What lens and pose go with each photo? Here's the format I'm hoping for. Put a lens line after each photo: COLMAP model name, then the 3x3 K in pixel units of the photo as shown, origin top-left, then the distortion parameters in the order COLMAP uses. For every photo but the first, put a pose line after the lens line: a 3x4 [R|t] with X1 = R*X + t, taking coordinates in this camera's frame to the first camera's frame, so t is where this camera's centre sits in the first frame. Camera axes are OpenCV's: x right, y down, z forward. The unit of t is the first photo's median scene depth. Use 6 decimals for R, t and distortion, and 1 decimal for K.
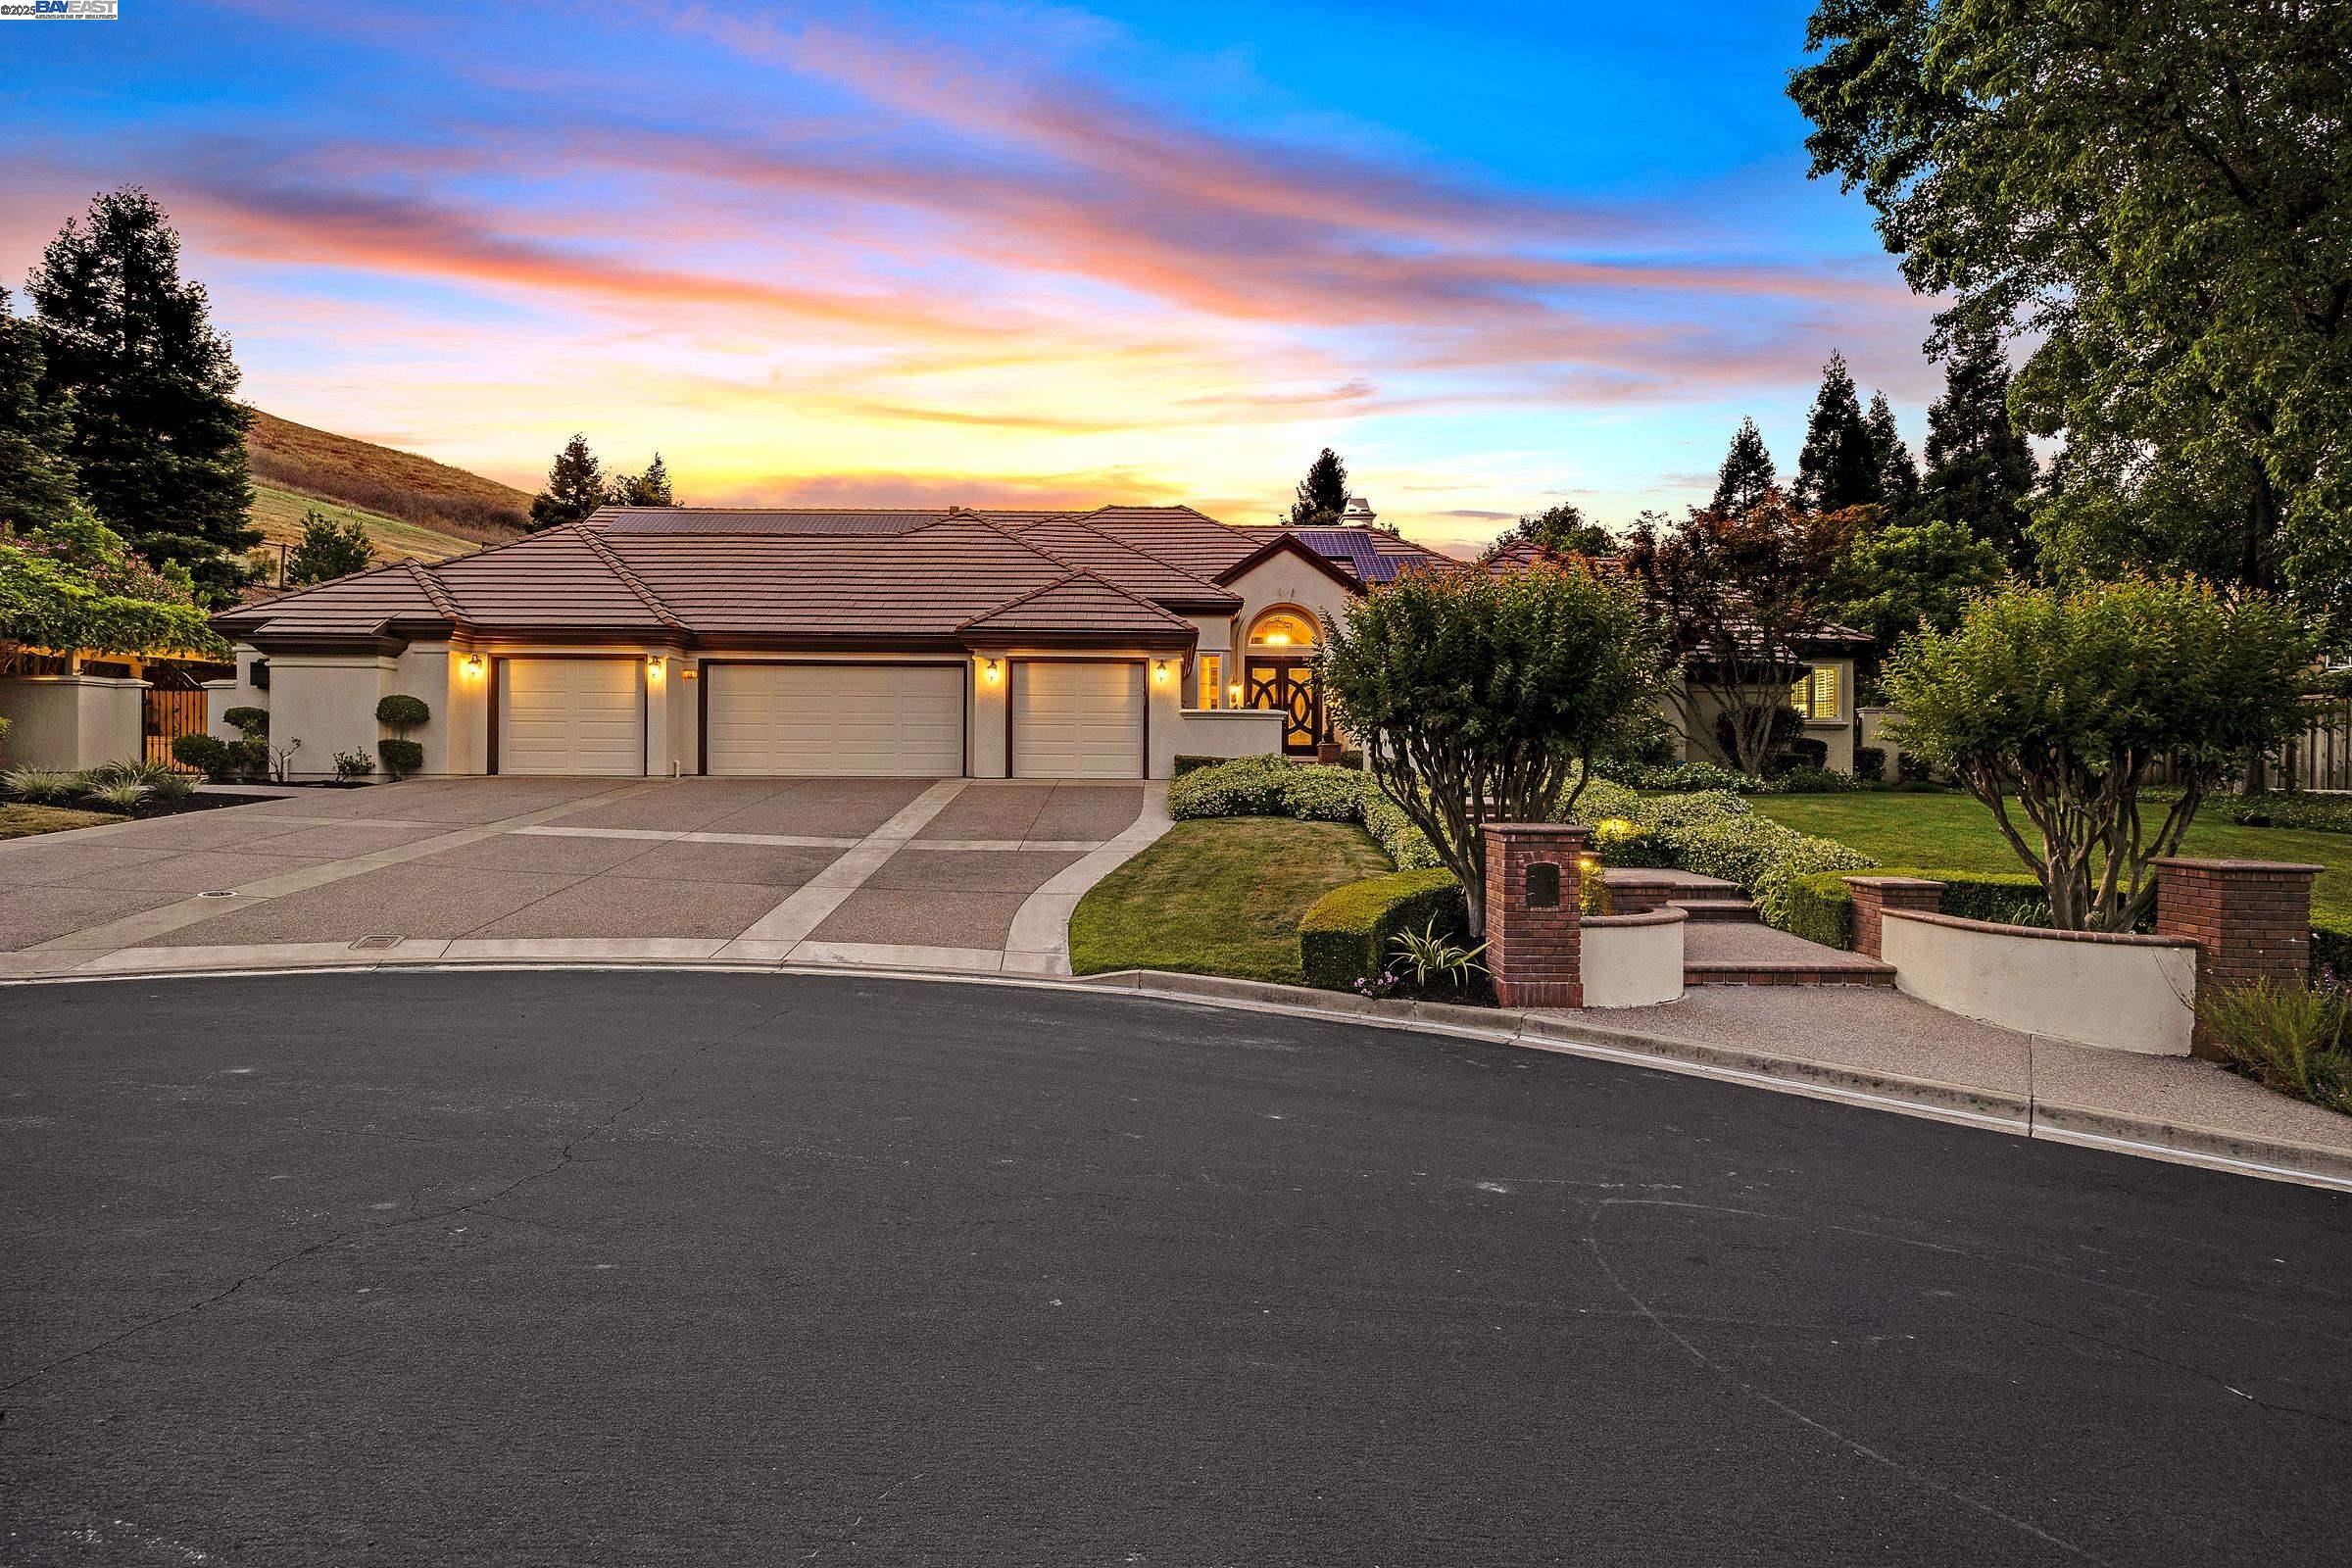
lens RADIAL K [[1217.0, 0, 1171.9], [0, 1217.0, 781.0], [0, 0, 1]] dist [-0.004716, -0.001501]
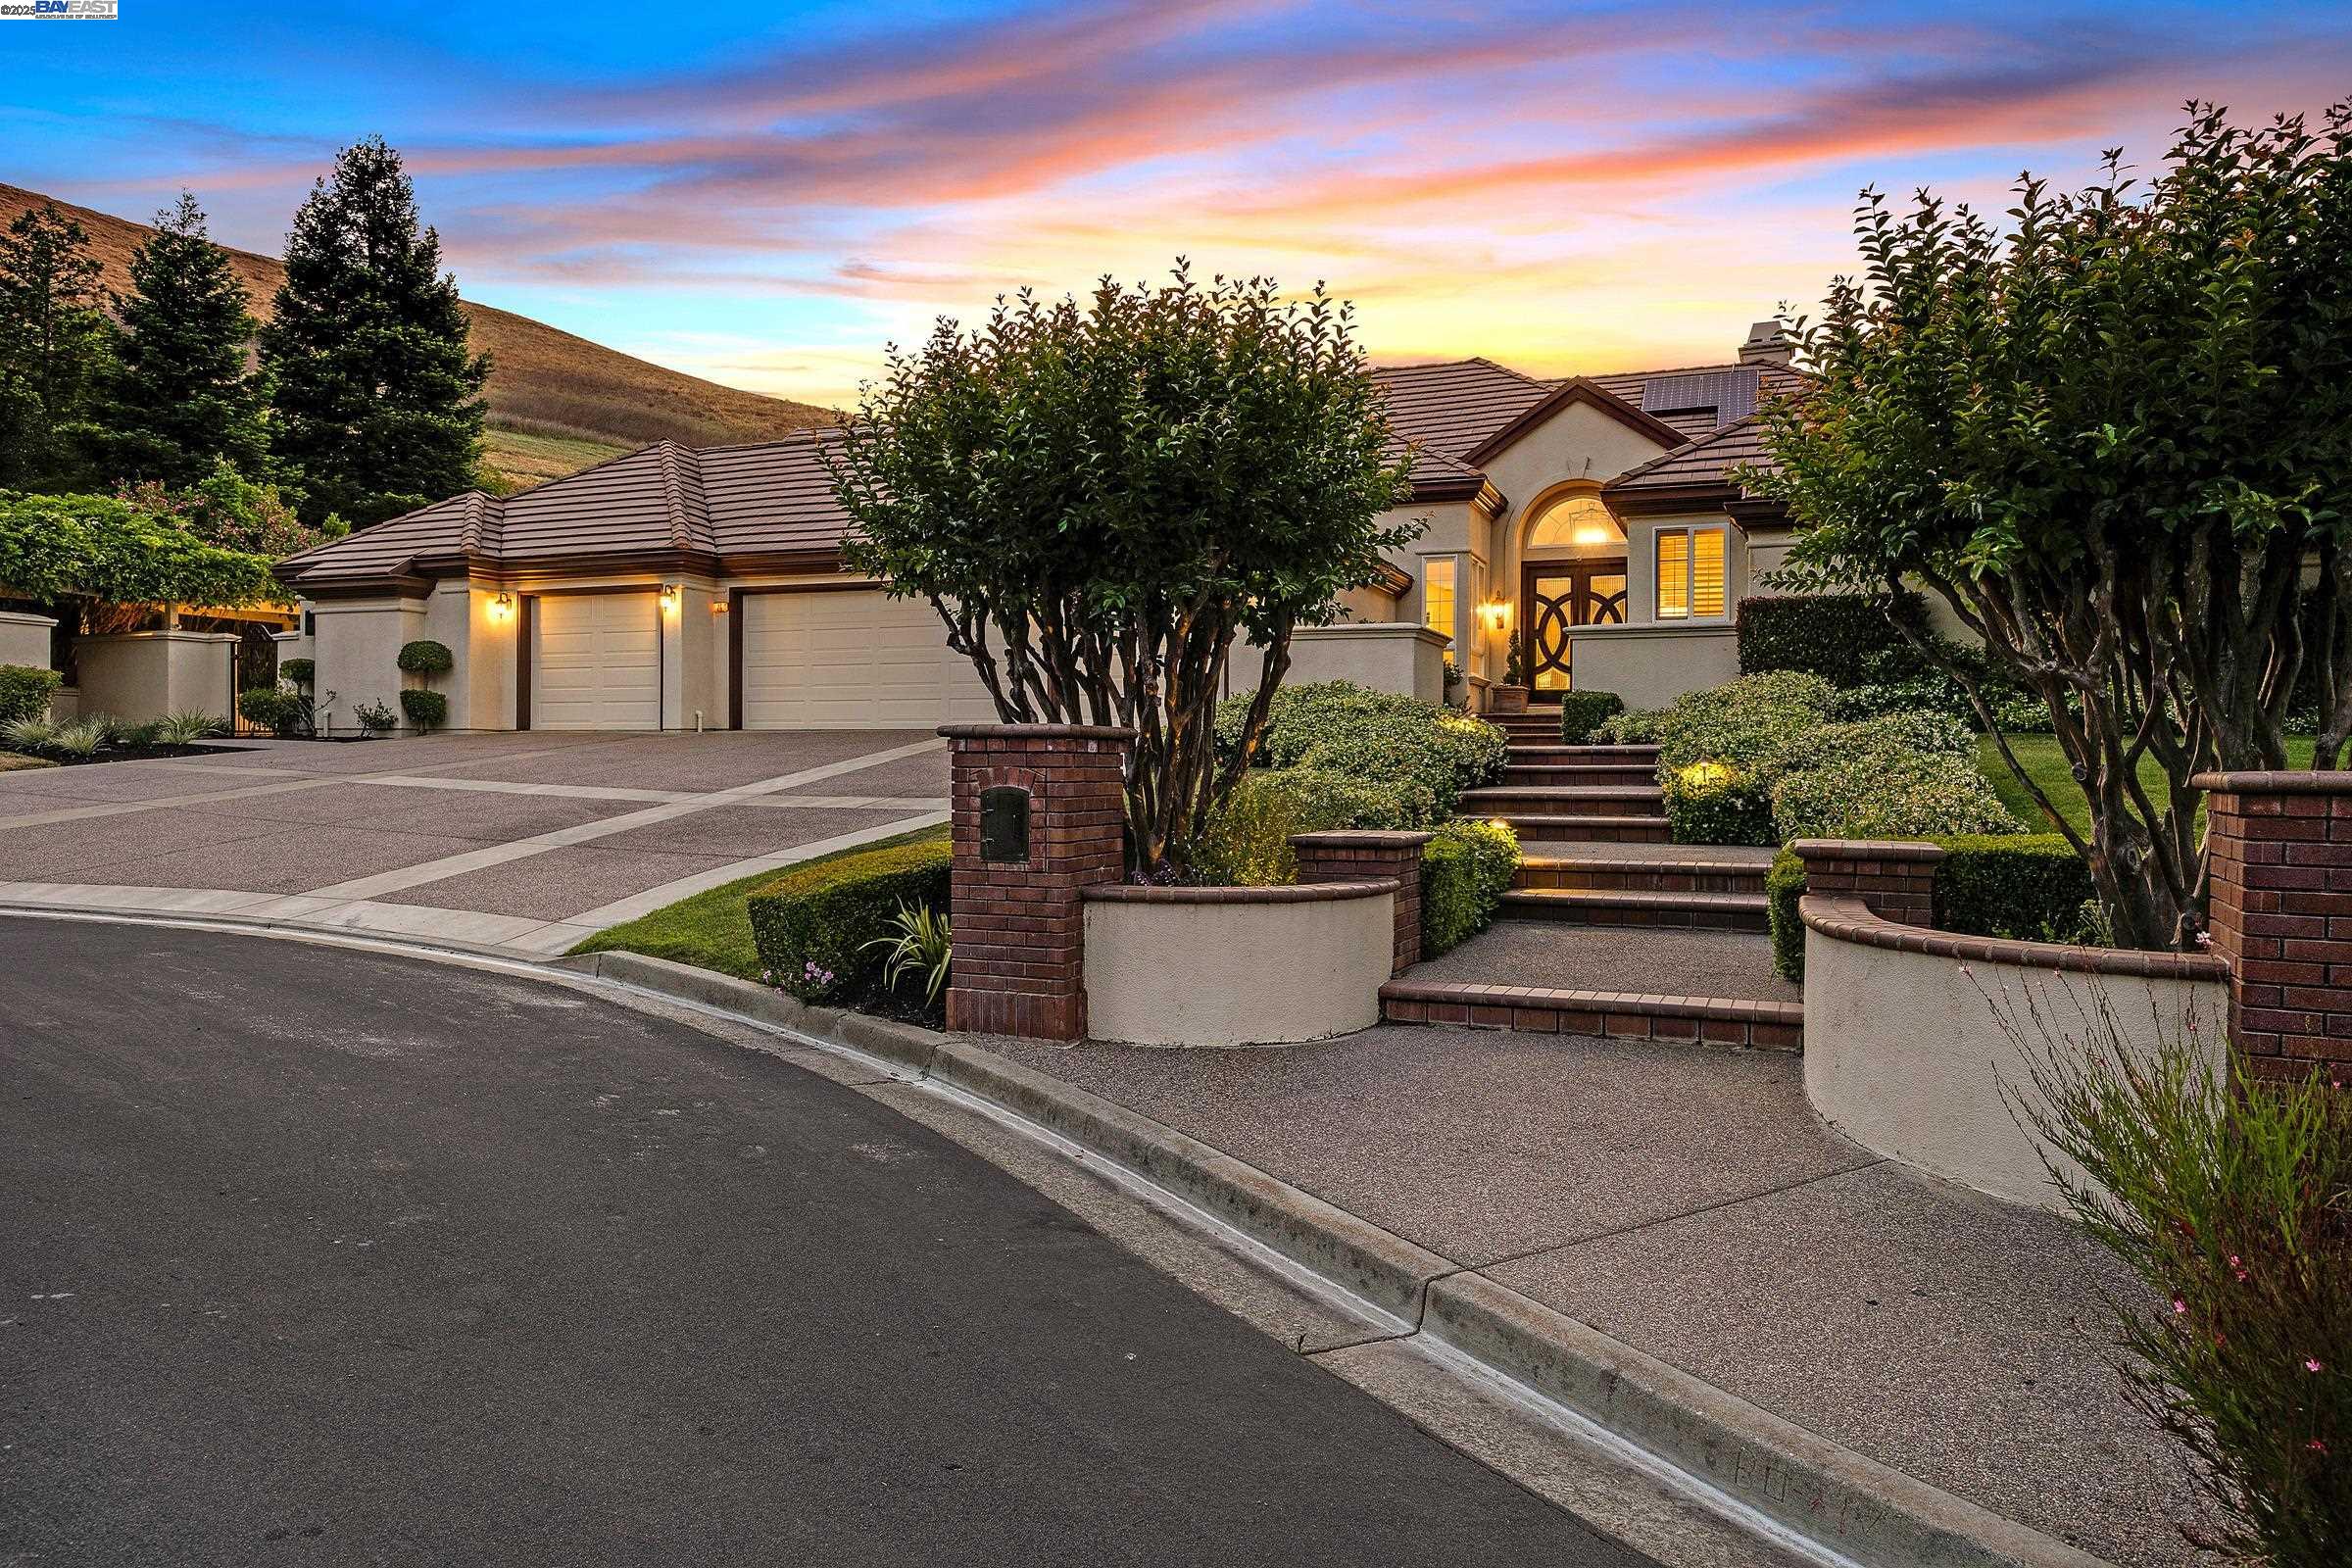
lens RADIAL K [[1545.1, 0, 1174.1], [0, 1545.1, 800.0], [0, 0, 1]] dist [0.002211, 0.000916]
pose [[0.918534, 0.007050, -0.395280, 0.311727], [-0.001927, 0.999909, 0.013355, 0.029337], [0.395338, -0.011505, 0.918464, 0.162315]]
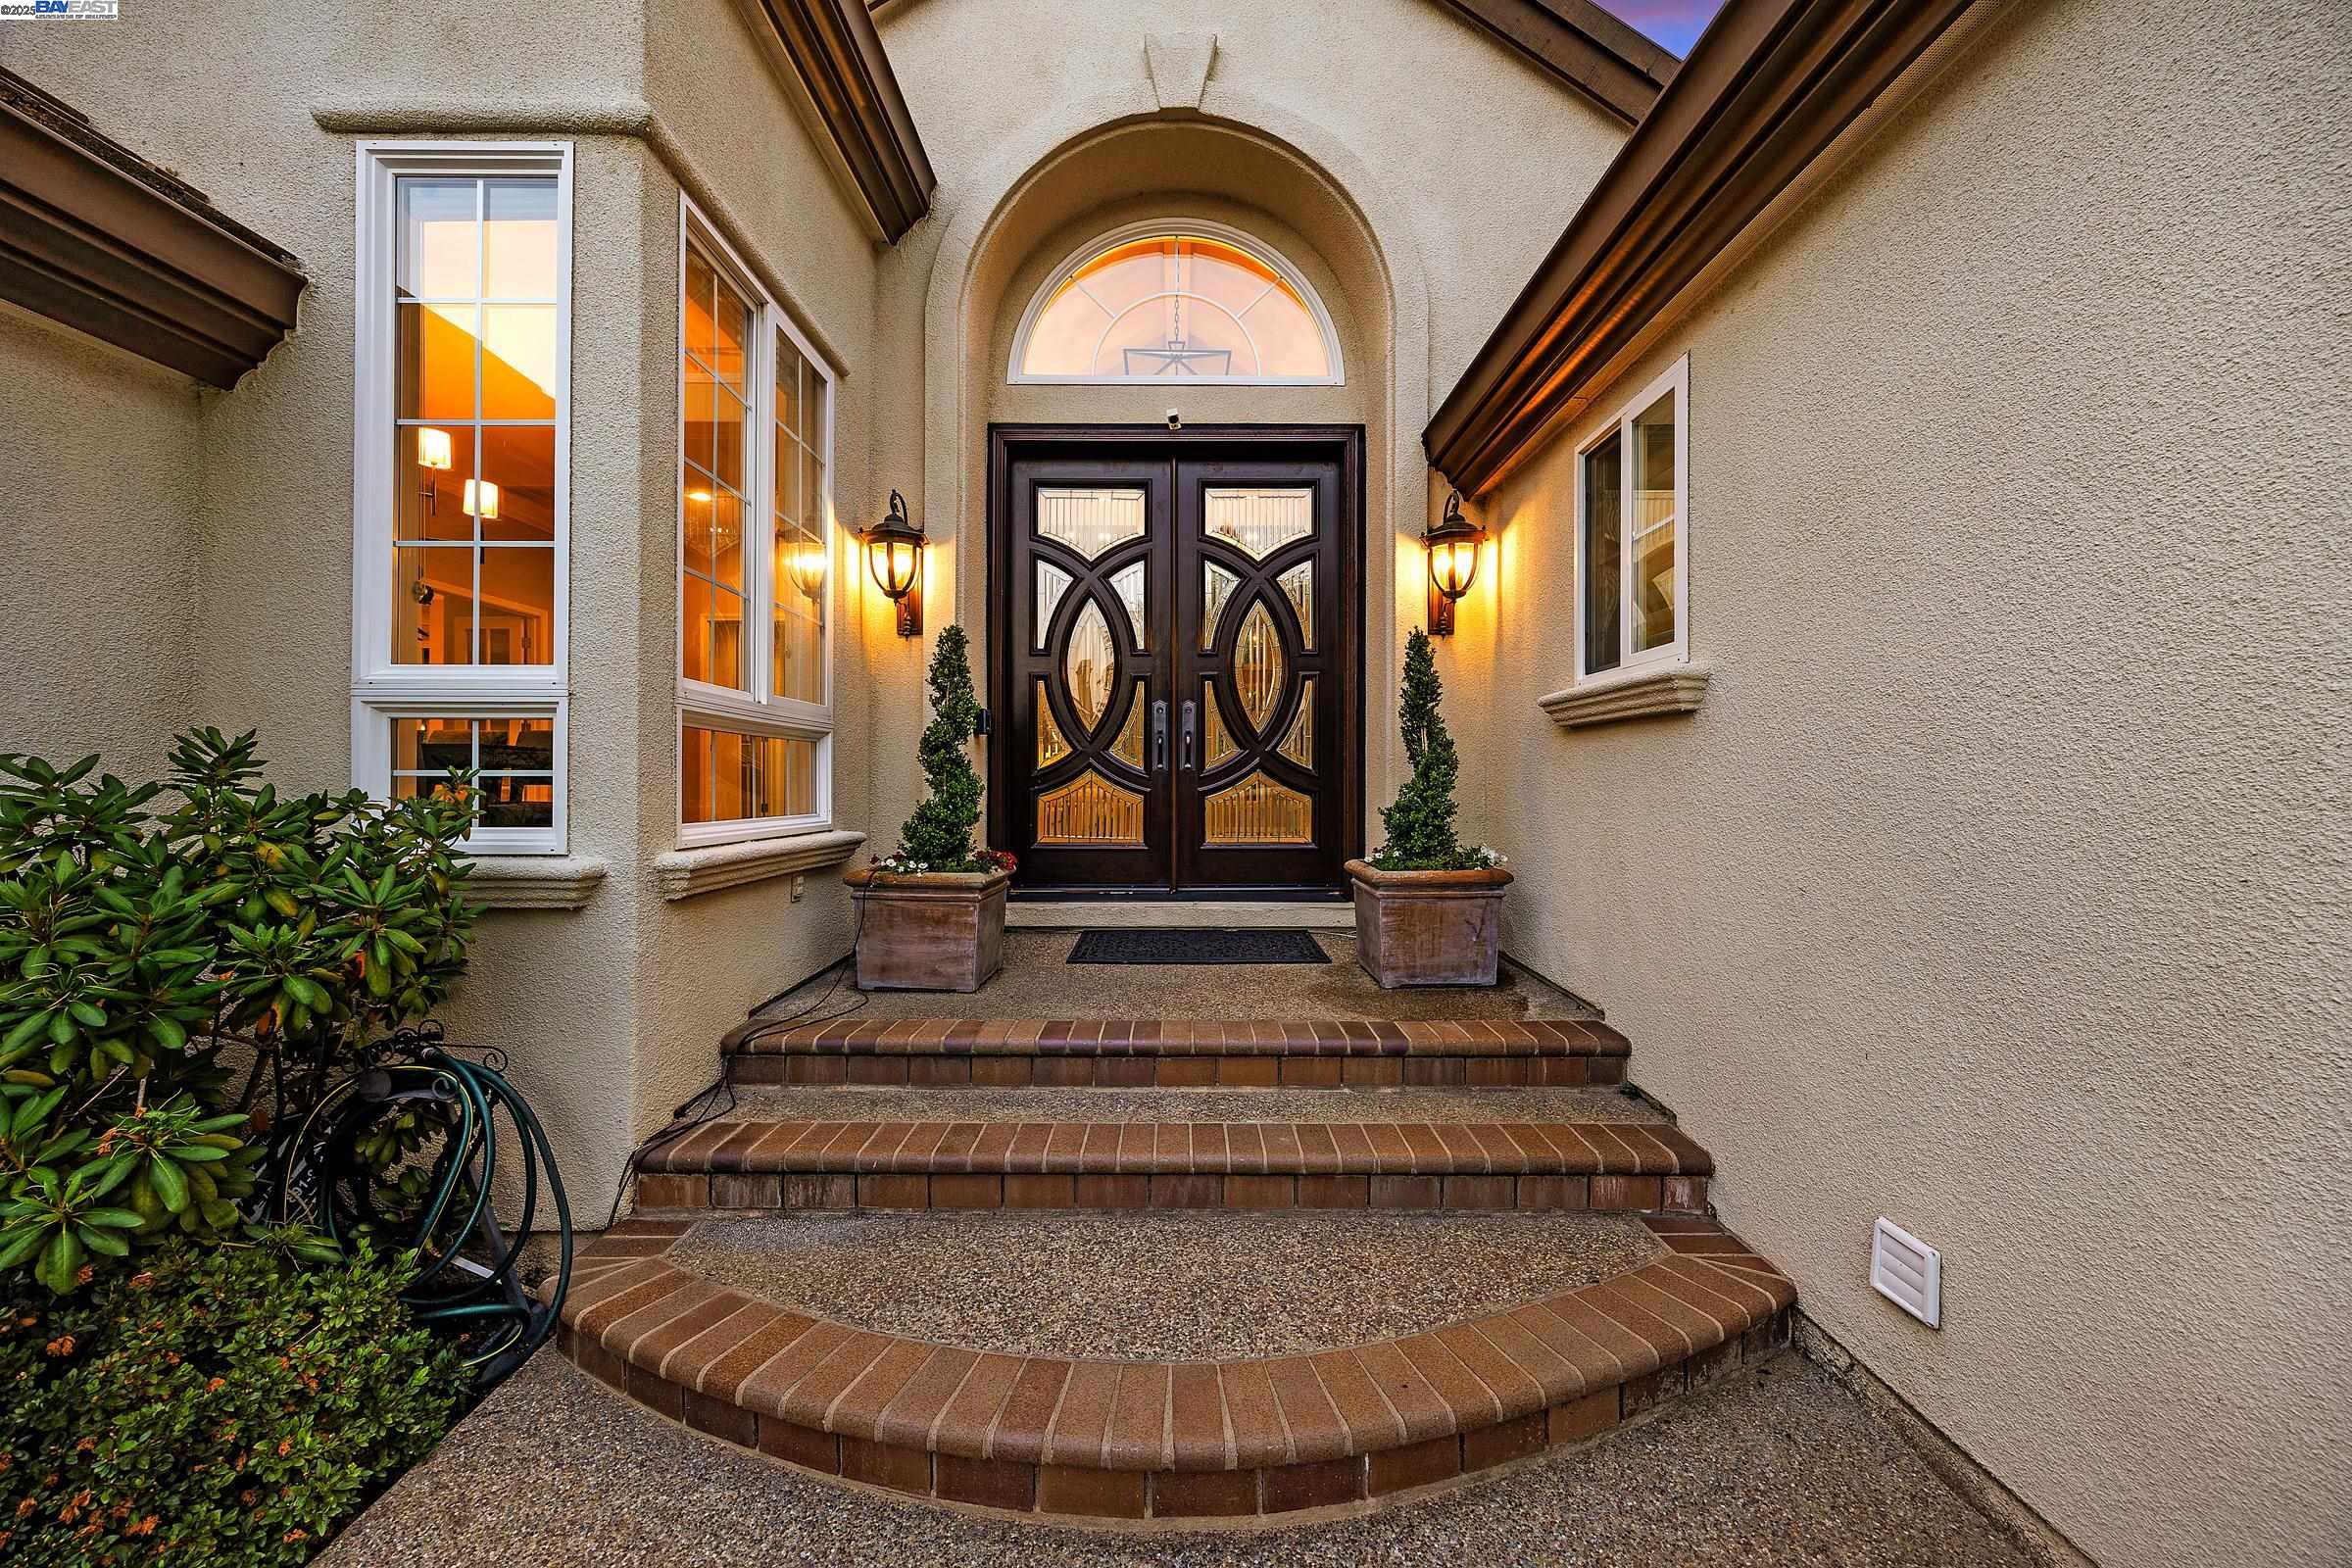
lens RADIAL K [[904.9, 0, 1181.3], [0, 904.9, 785.6], [0, 0, 1]] dist [0.000693, -0.000083]
pose [[0.999569, -0.006274, -0.028676, 0.133849], [0.006427, 0.999966, 0.005244, -0.056560], [0.028642, -0.005426, 0.999575, 1.168827]]
